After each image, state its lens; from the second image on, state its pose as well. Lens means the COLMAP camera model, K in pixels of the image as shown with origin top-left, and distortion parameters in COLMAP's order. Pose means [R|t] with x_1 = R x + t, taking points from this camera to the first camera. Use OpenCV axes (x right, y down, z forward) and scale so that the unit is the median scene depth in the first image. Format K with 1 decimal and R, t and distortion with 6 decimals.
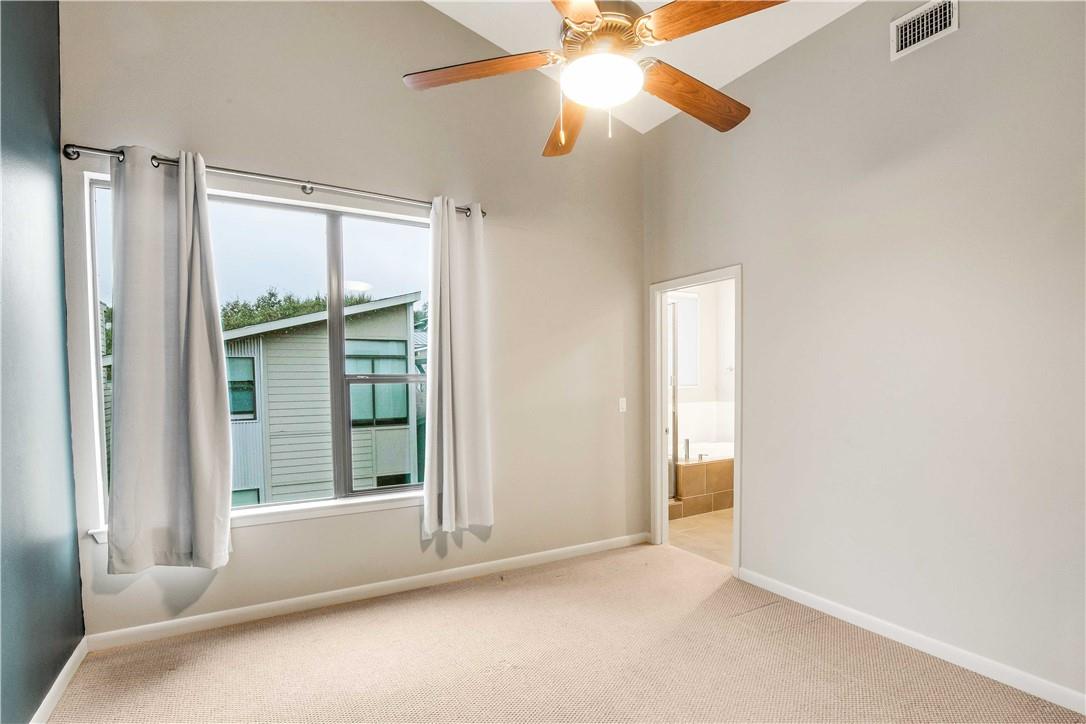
lens RADIAL K [[519.3, 0, 541.0], [0, 519.3, 406.1], [0, 0, 1]] dist [-0.024692, -0.000530]
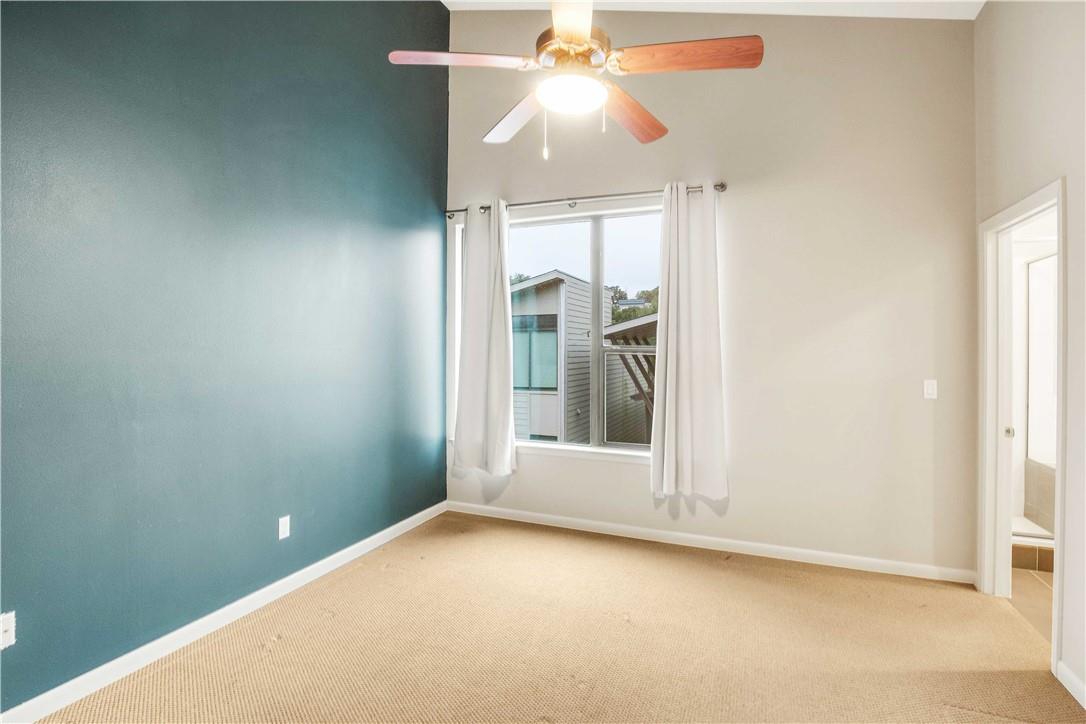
lens RADIAL K [[507.6, 0, 543.0], [0, 507.6, 362.0], [0, 0, 1]] dist [-0.021438, 0.000216]
pose [[0.633189, 0.033441, -0.773275, 0.461749], [-0.051426, 0.998676, 0.001080, -0.018099], [0.772287, 0.039083, 0.634070, 0.131727]]
